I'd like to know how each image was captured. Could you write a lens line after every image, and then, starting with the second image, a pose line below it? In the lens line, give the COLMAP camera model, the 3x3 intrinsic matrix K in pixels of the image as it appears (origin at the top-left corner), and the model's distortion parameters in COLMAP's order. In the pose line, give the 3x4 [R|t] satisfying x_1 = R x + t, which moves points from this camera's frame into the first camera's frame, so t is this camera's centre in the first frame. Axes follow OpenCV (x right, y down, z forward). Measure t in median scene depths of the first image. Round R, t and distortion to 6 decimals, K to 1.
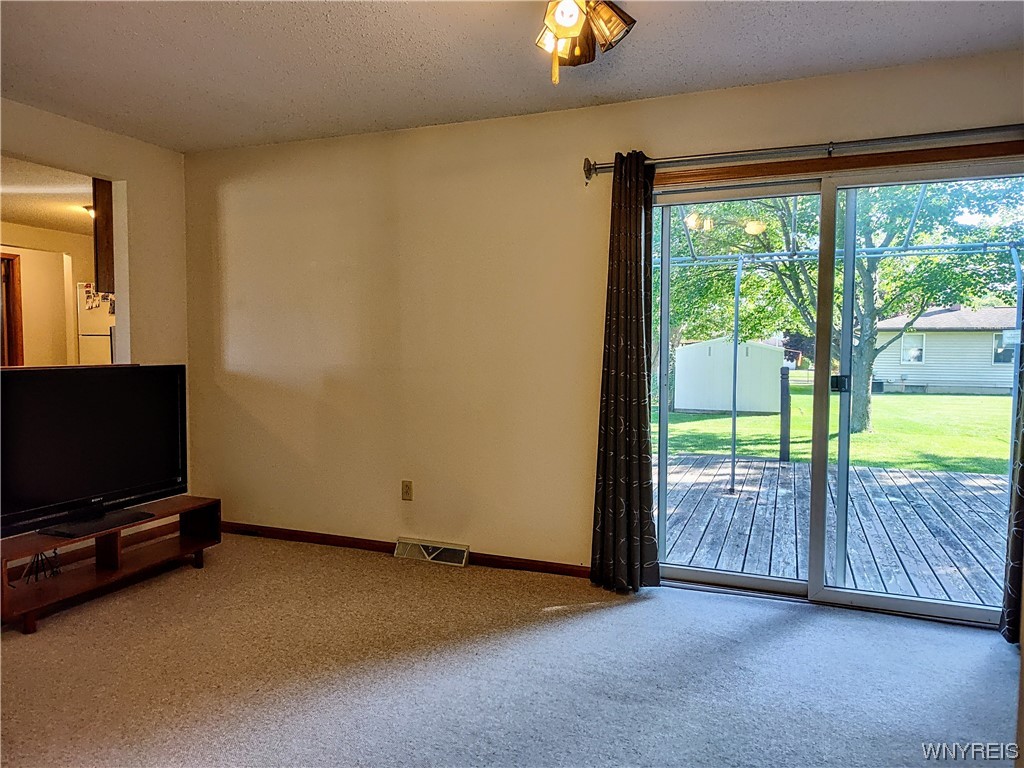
lens RADIAL K [[698.2, 0, 512.0], [0, 698.2, 384.0], [0, 0, 1]] dist [0.001448, 0.000467]
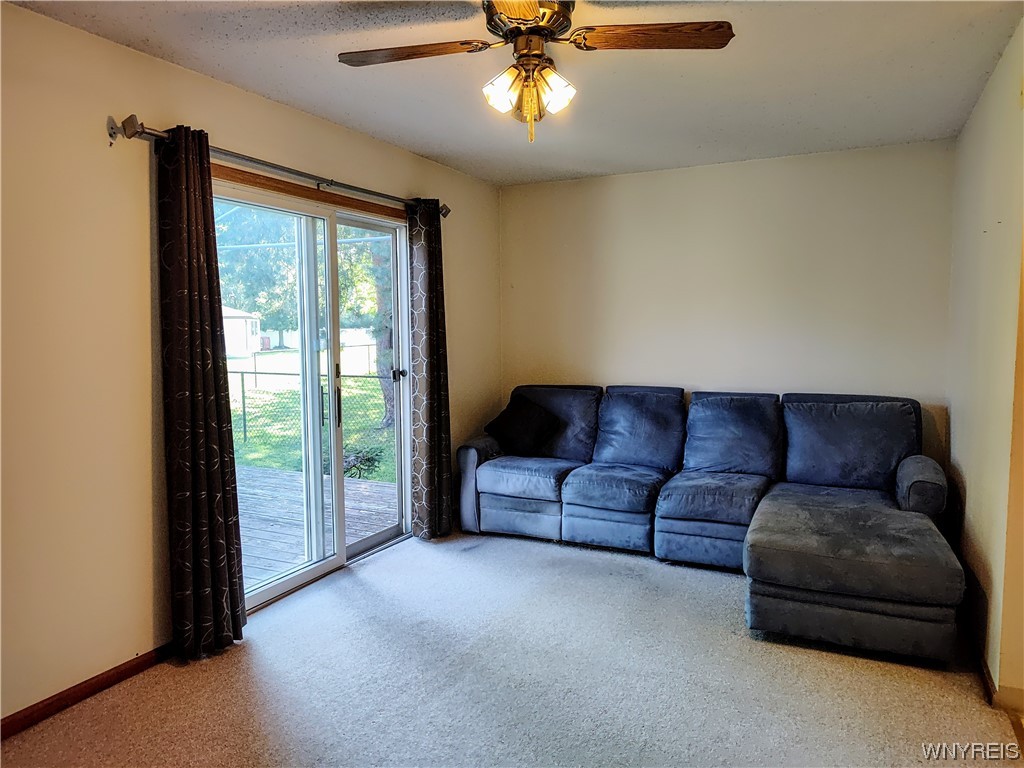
lens RADIAL K [[698.2, 0, 512.0], [0, 698.2, 384.0], [0, 0, 1]] dist [0.001448, 0.000467]
pose [[0.069740, -0.088364, 0.993644, -0.621995], [0.061545, 0.994553, 0.084125, -0.073700], [-0.995665, 0.055287, 0.074799, 0.548889]]
